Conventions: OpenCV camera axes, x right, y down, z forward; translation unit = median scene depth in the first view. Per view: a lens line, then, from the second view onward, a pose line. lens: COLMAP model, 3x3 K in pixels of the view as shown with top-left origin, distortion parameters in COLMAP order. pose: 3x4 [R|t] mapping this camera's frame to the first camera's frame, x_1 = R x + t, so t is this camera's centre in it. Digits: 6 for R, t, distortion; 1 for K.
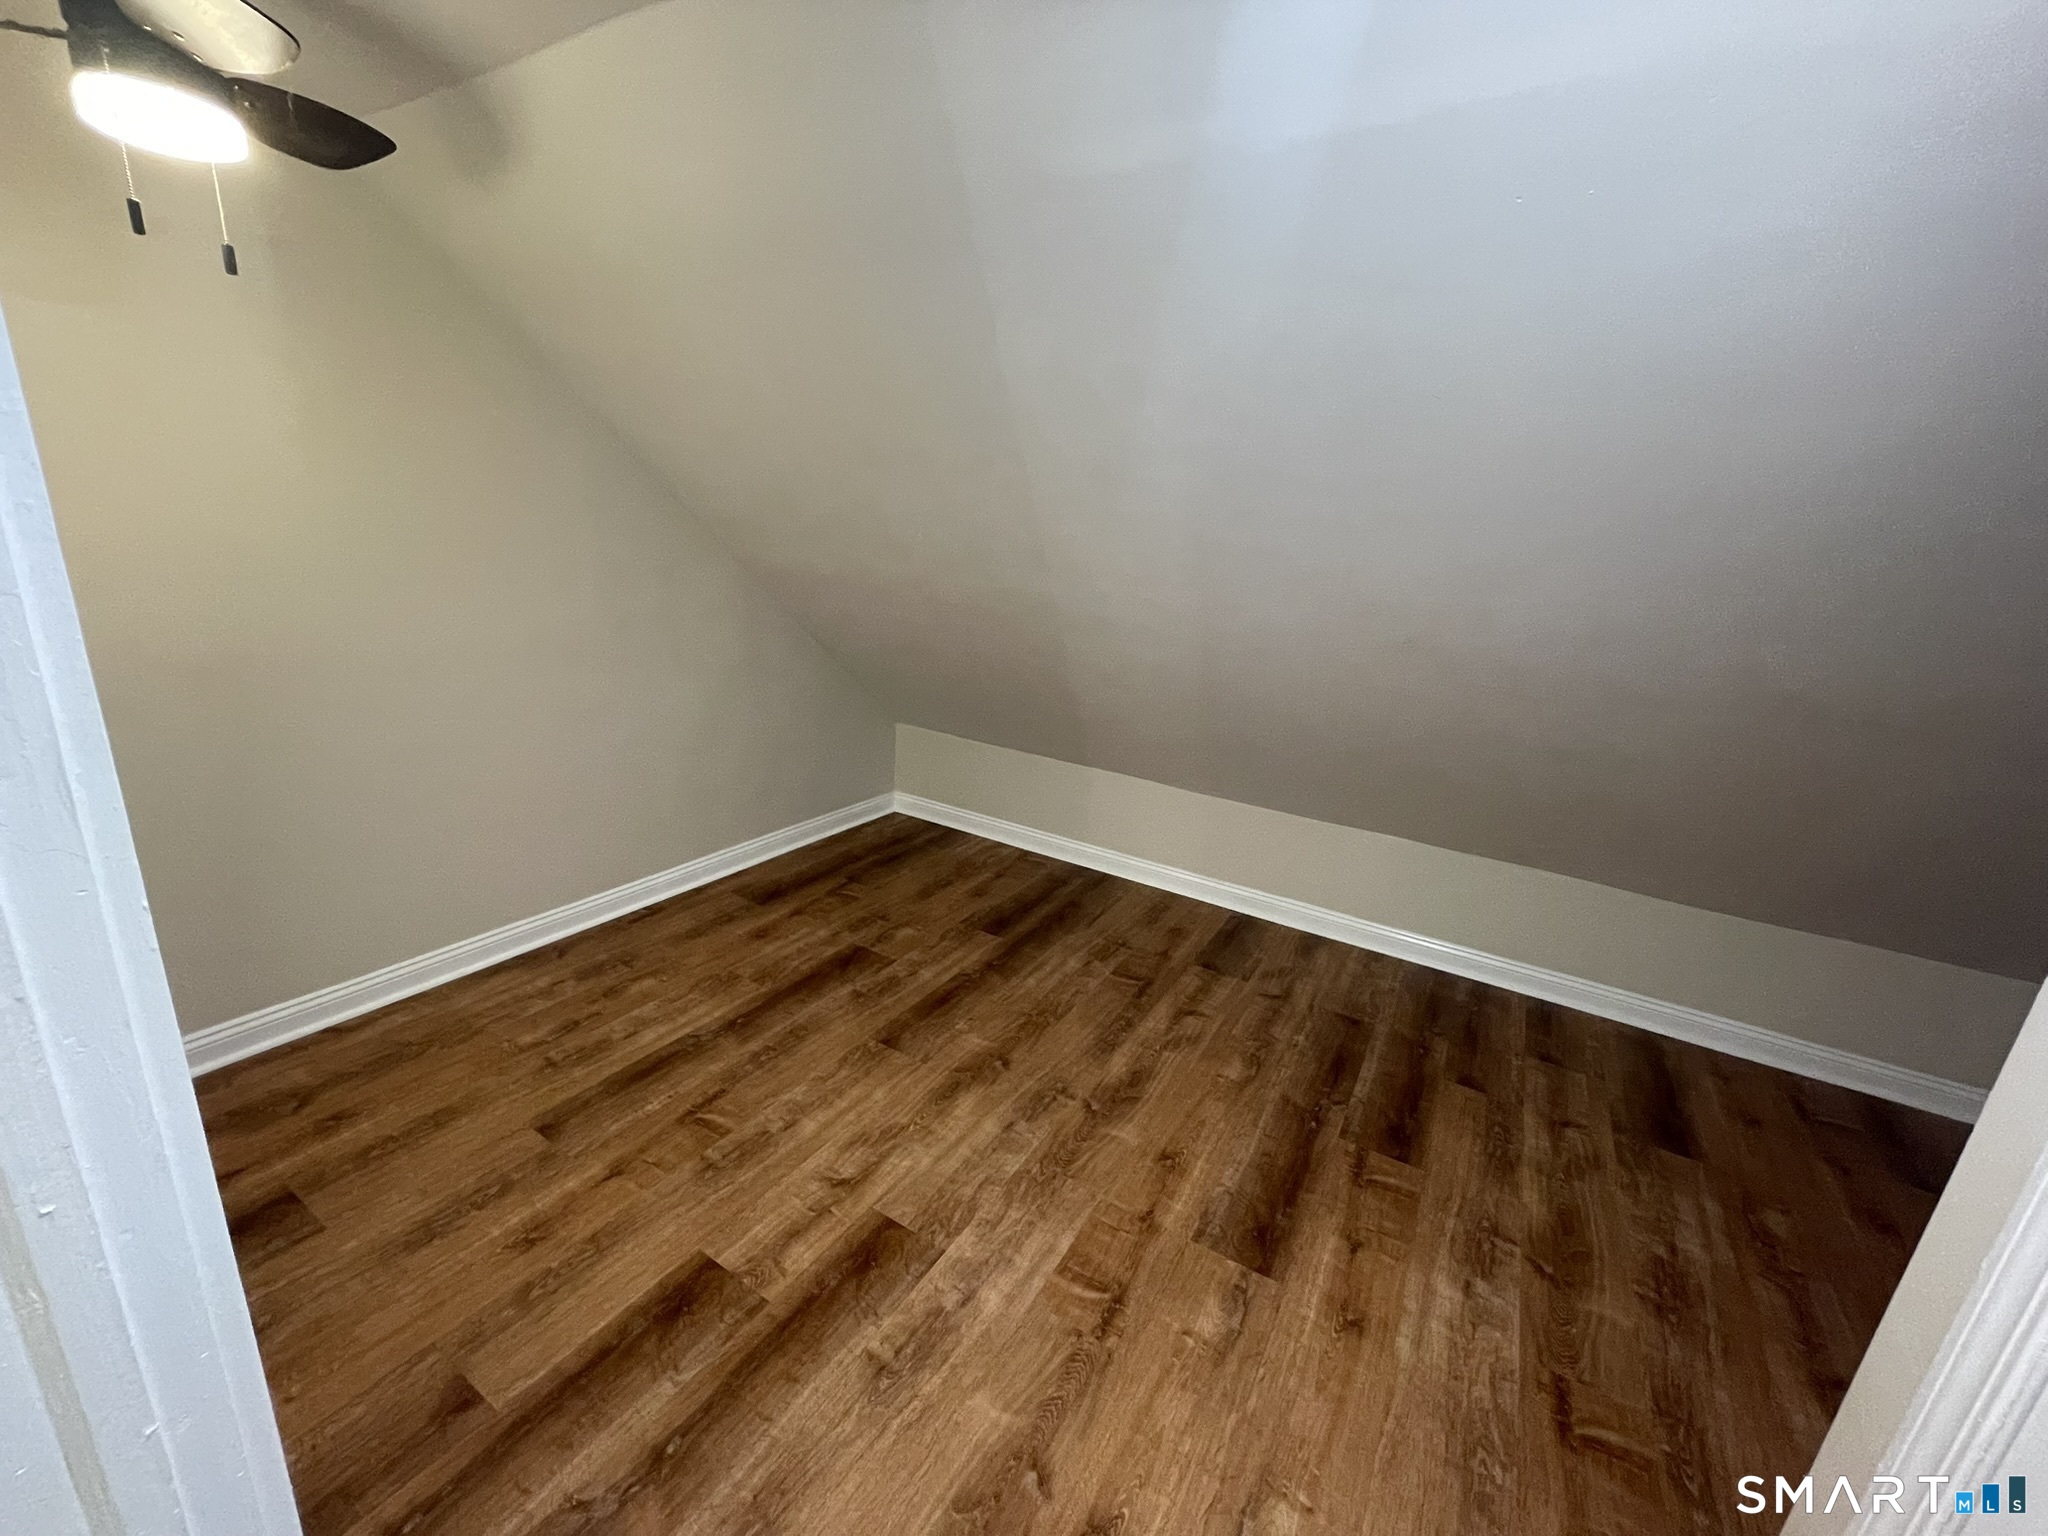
lens RADIAL K [[825.9, 0, 1024.0], [0, 825.9, 768.0], [0, 0, 1]] dist [-0.001936, -0.000589]
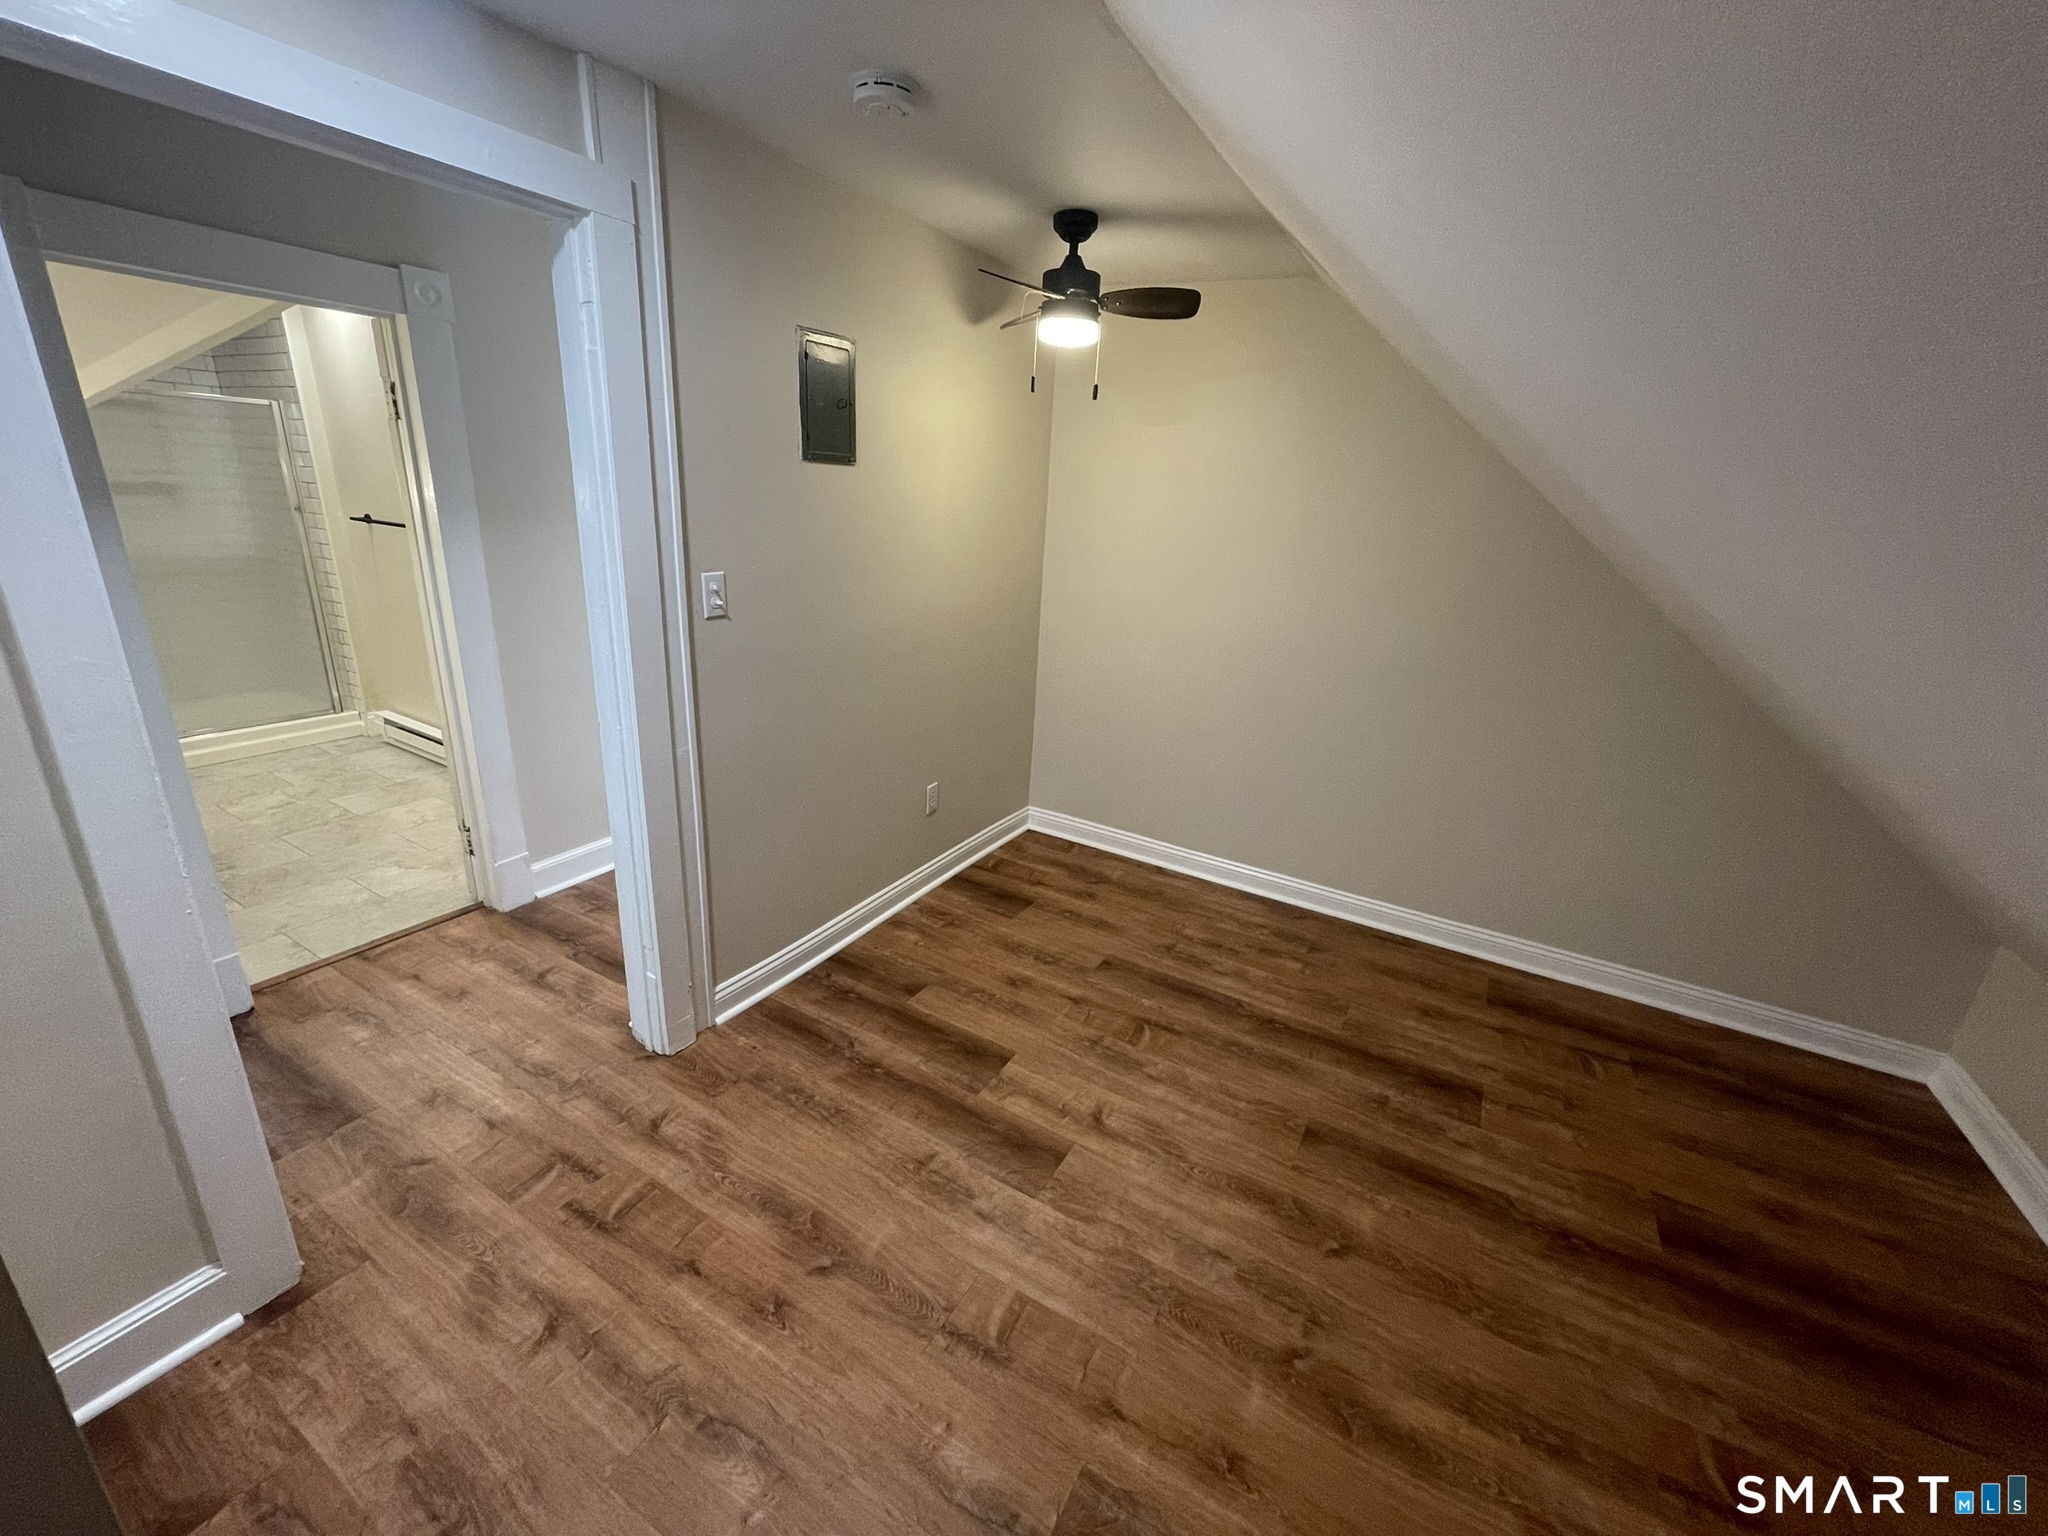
lens RADIAL K [[825.9, 0, 1024.0], [0, 825.9, 768.0], [0, 0, 1]] dist [-0.001936, -0.000589]
pose [[0.021828, 0.249207, -0.968204, 0.679709], [-0.337882, 0.913291, 0.227456, -0.136167], [0.940935, 0.322174, 0.104138, 0.596335]]
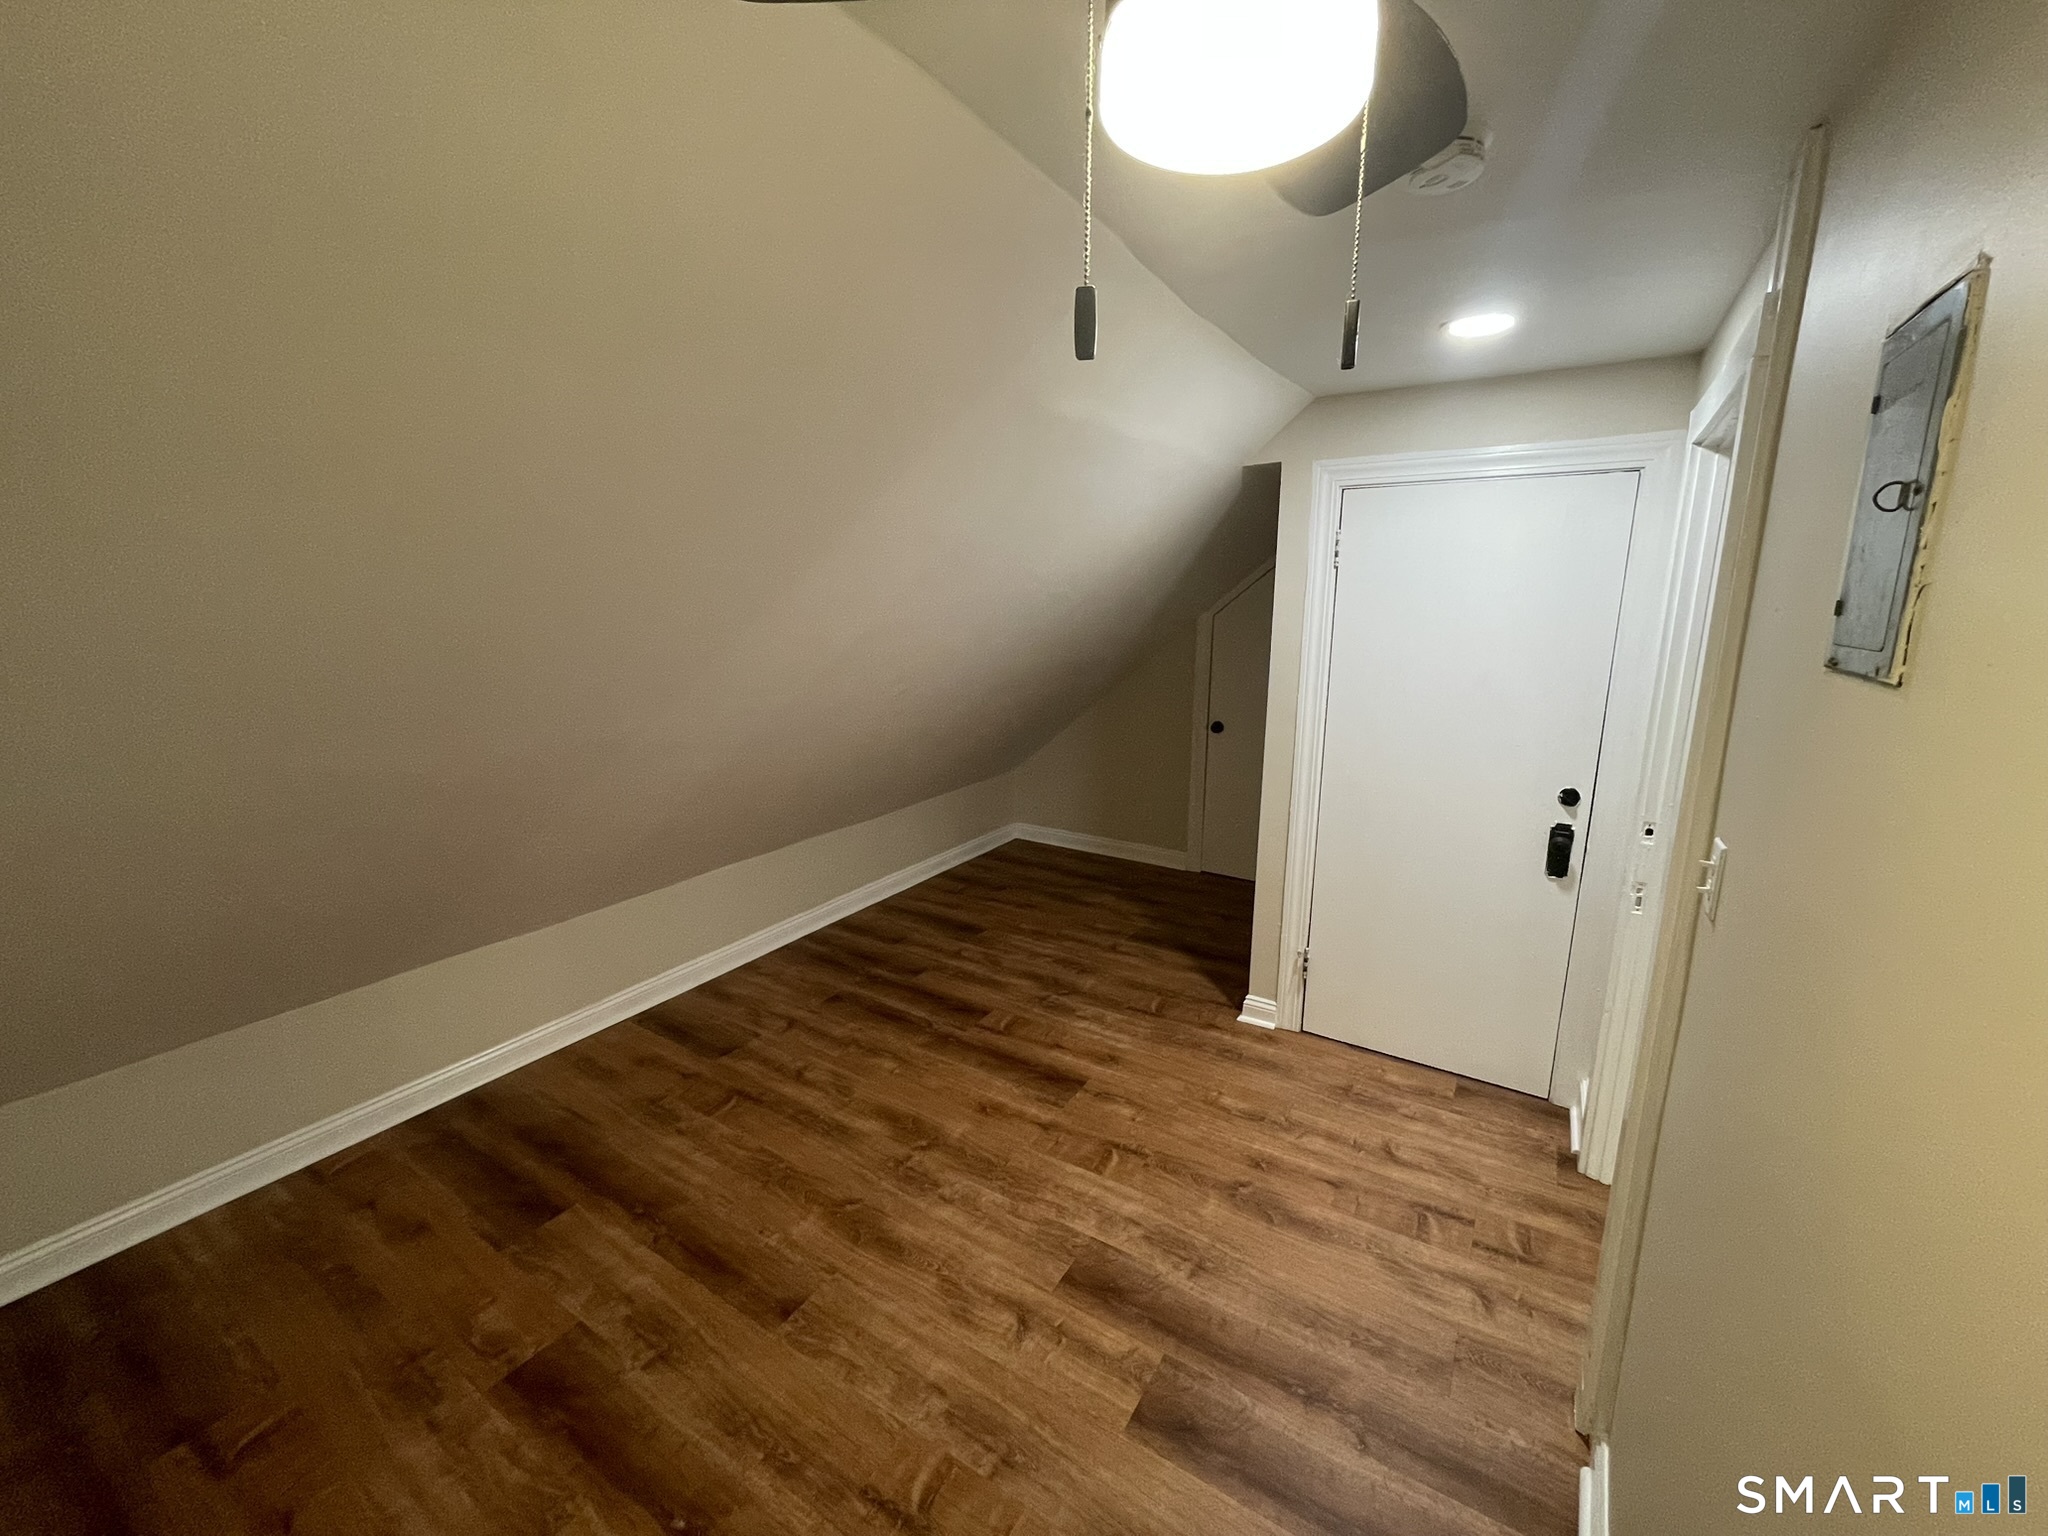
lens RADIAL K [[825.9, 0, 1024.0], [0, 825.9, 768.0], [0, 0, 1]] dist [-0.001936, -0.000589]
pose [[0.023512, -0.281510, 0.959270, -0.913742], [0.284206, 0.921827, 0.263556, -0.342568], [-0.958475, 0.266433, 0.101681, 0.672587]]
